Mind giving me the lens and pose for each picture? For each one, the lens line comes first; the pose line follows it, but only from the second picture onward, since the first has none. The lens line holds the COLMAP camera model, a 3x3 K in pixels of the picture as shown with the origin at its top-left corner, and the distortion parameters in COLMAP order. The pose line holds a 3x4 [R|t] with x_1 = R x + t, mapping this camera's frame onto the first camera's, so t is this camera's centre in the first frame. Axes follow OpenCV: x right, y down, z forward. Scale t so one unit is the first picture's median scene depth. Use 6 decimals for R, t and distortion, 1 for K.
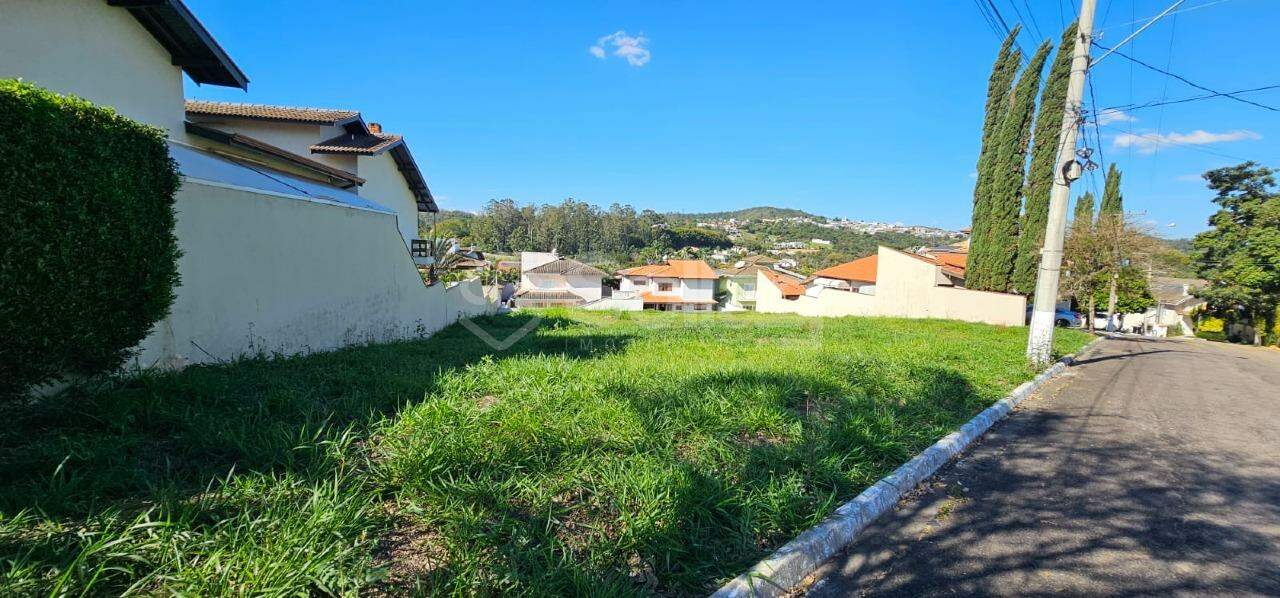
lens RADIAL K [[523.8, 0, 644.1], [0, 523.8, 297.0], [0, 0, 1]] dist [-0.002958, 0.000544]
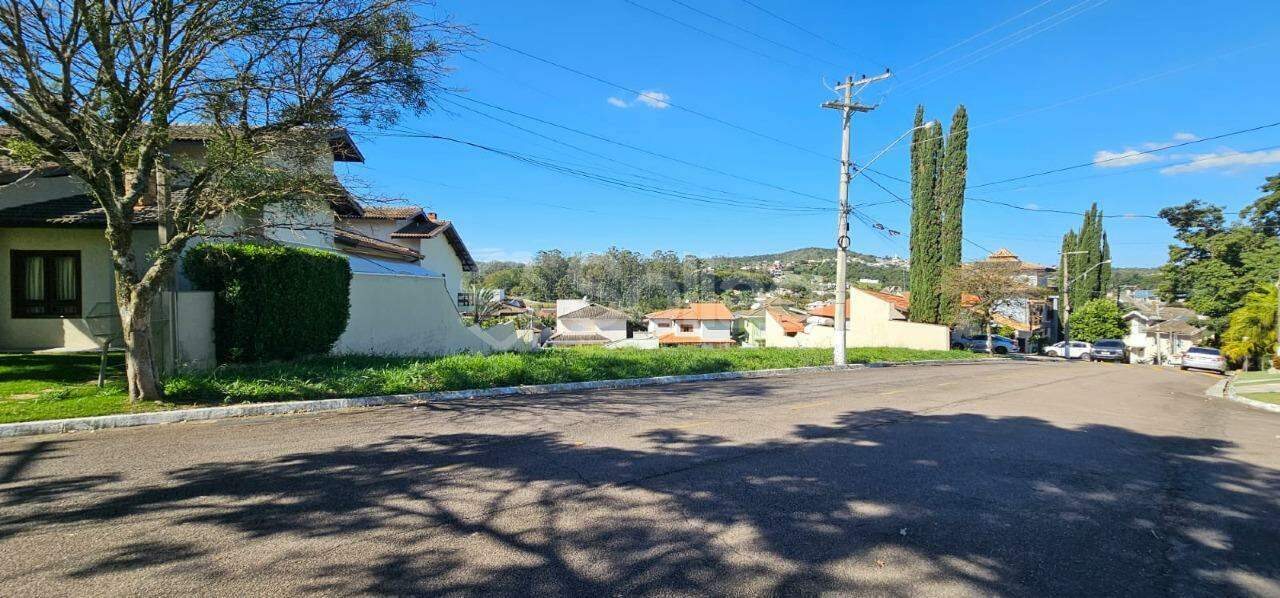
lens RADIAL K [[523.8, 0, 644.1], [0, 523.8, 297.0], [0, 0, 1]] dist [-0.002958, 0.000544]
pose [[0.995558, -0.026089, -0.090468, 0.059609], [0.018273, 0.996113, -0.086171, 0.009560], [0.092365, 0.084135, 0.992164, -0.111682]]
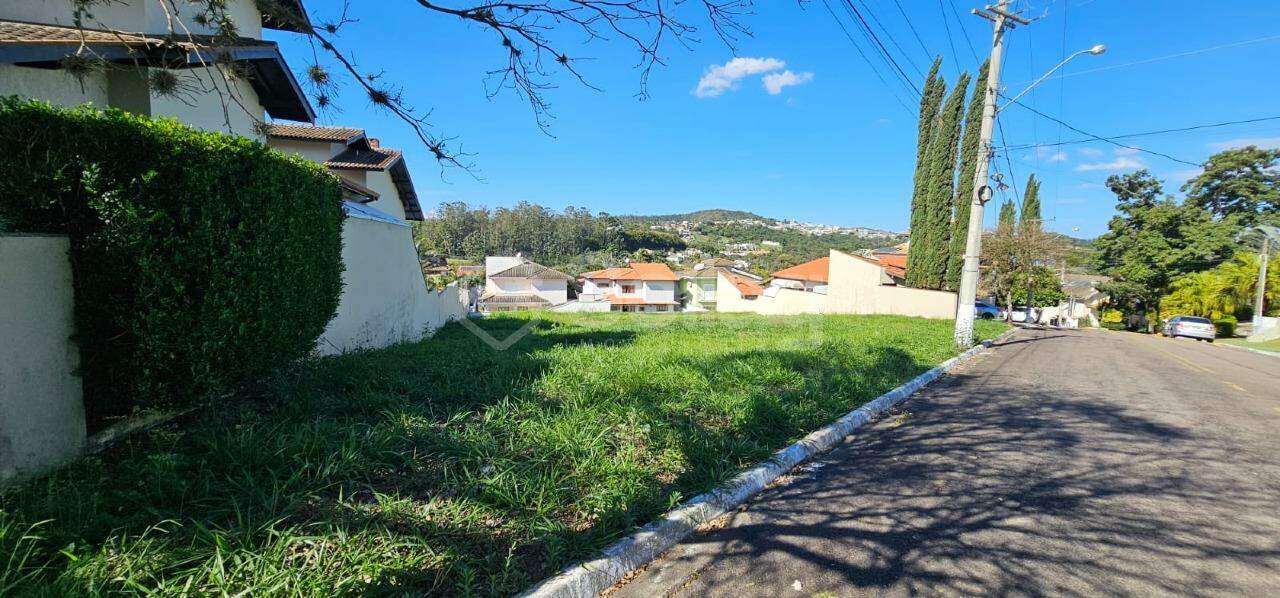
lens RADIAL K [[523.8, 0, 644.1], [0, 523.8, 297.0], [0, 0, 1]] dist [-0.002958, 0.000544]
pose [[0.996077, -0.014535, 0.087291, -0.021499], [0.014902, 0.999883, -0.003559, 0.000420], [-0.087229, 0.004846, 0.996176, -0.034071]]
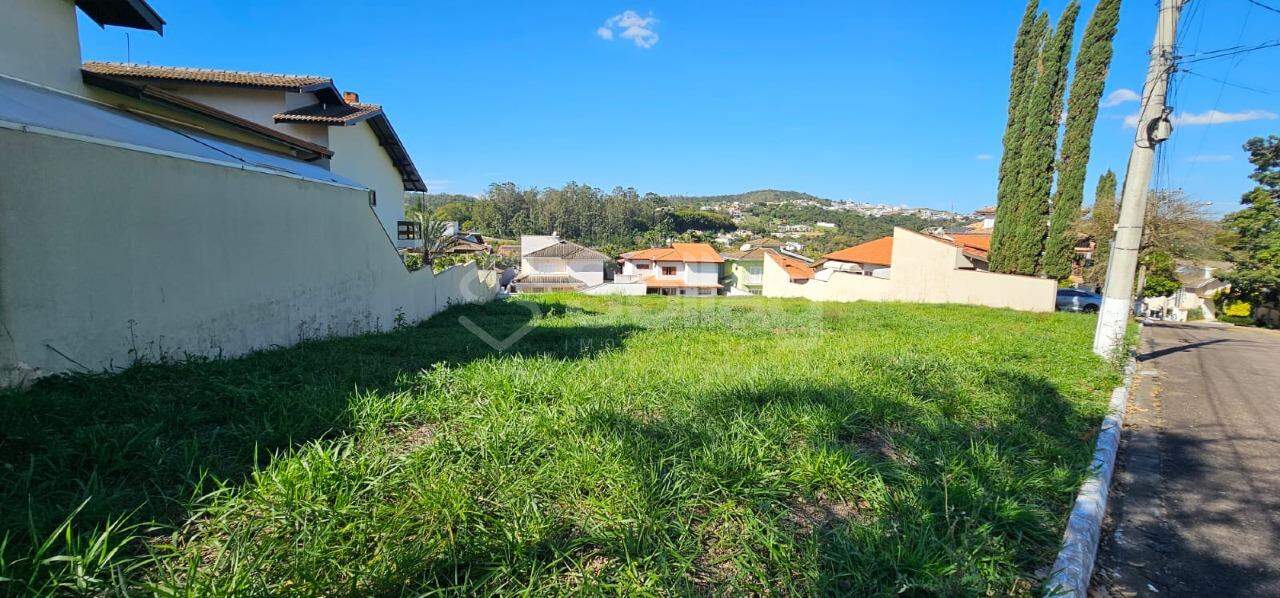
lens RADIAL K [[523.8, 0, 644.1], [0, 523.8, 297.0], [0, 0, 1]] dist [-0.002958, 0.000544]
pose [[0.999974, -0.002777, -0.006655, 0.000431], [0.002980, 0.999525, 0.030677, -0.000583], [0.006566, -0.030696, 0.999507, 0.026418]]
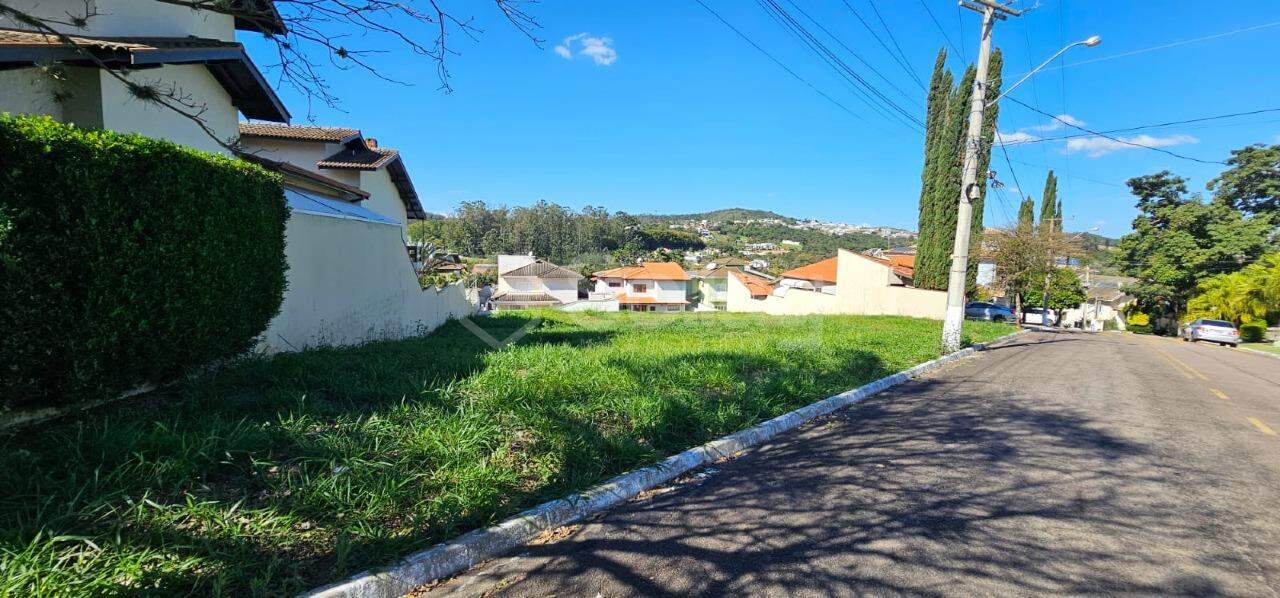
lens RADIAL K [[523.8, 0, 644.1], [0, 523.8, 297.0], [0, 0, 1]] dist [-0.002958, 0.000544]
pose [[0.998672, -0.009072, 0.050707, -0.003985], [0.009215, 0.999954, -0.002586, 0.000552], [-0.050681, 0.003050, 0.998710, -0.033629]]
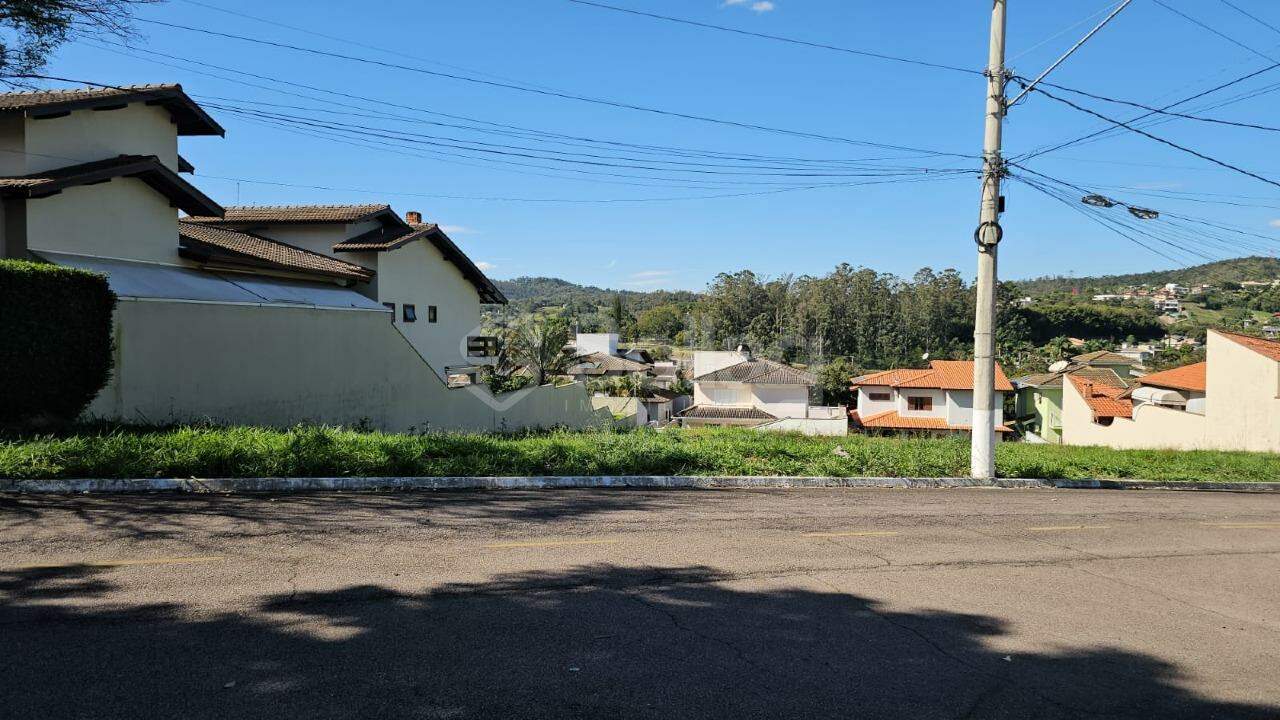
lens RADIAL K [[851.4, 0, 640.0], [0, 851.4, 360.0], [0, 0, 1]] dist [0.076685, -0.070747]
pose [[0.922527, -0.010244, -0.385796, 0.143903], [-0.019093, 0.997212, -0.072134, 0.010188], [0.385459, 0.073911, 0.919760, -0.073191]]
